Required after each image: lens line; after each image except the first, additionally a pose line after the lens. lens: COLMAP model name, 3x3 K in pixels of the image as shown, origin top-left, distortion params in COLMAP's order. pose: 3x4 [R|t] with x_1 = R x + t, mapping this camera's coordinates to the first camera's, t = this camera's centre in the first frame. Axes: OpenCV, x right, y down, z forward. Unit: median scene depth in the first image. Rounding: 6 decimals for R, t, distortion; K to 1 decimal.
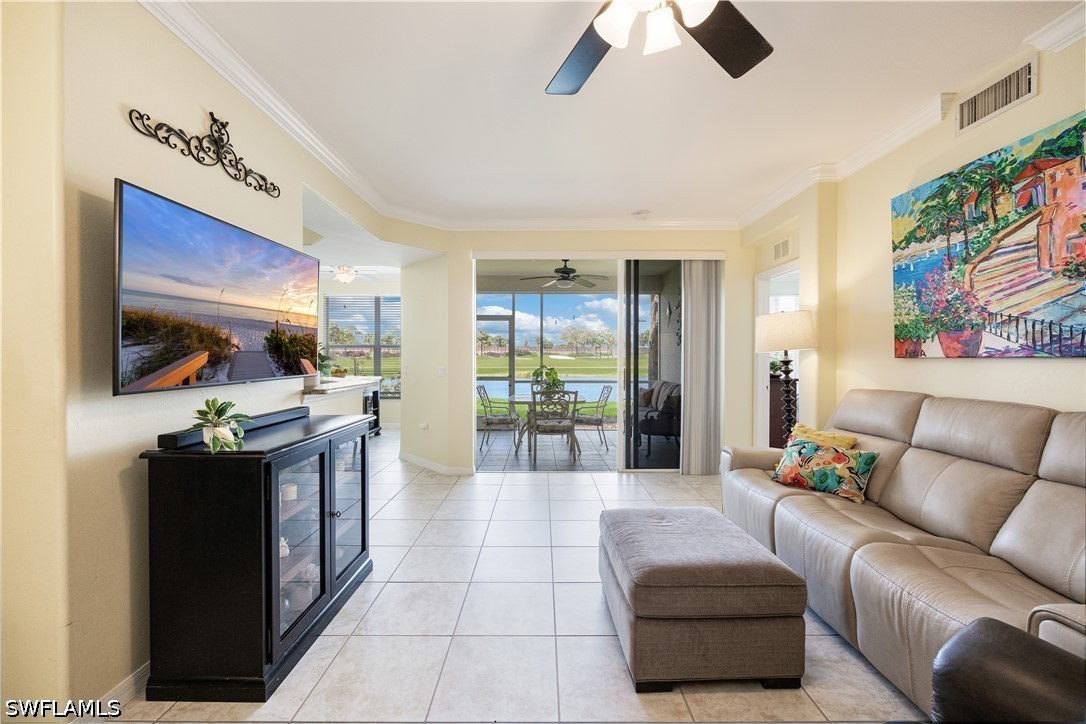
lens RADIAL K [[430.5, 0, 542.7], [0, 430.5, 359.8], [0, 0, 1]] dist [-0.000918, 0.000214]
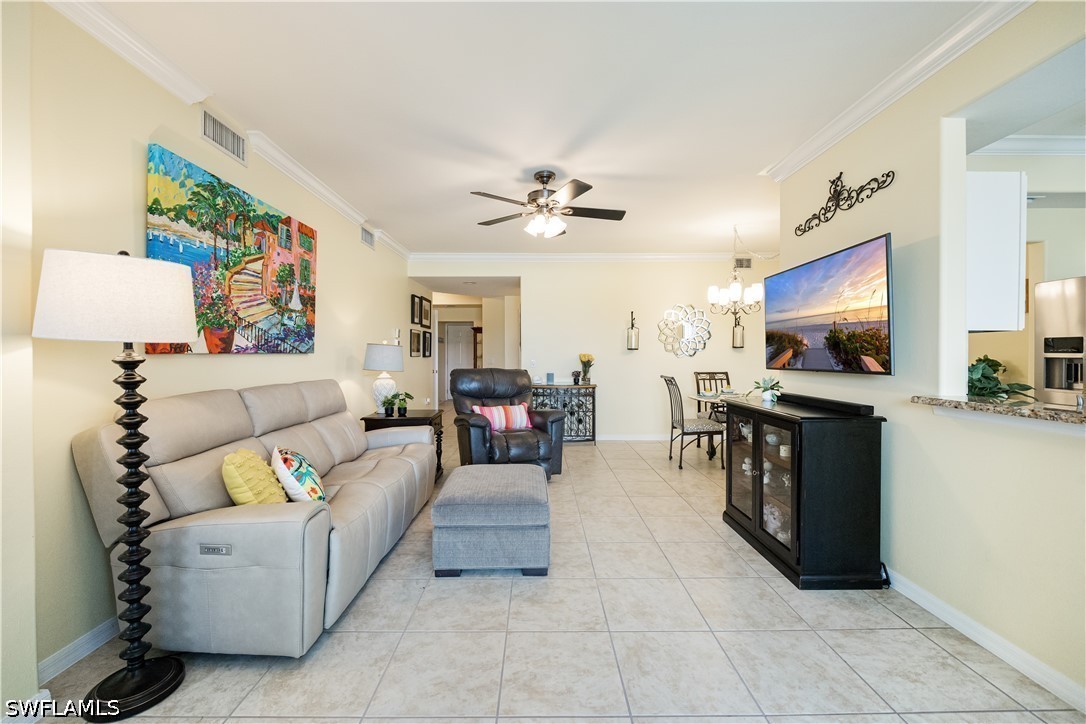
lens RADIAL K [[438.5, 0, 540.8], [0, 438.5, 360.1], [0, 0, 1]] dist [-0.004320, -0.000166]
pose [[-0.999972, 0.000176, -0.007490, 0.176511], [0.000008, 0.999747, 0.022473, -0.013962], [0.007492, 0.022473, -0.999719, 2.226144]]
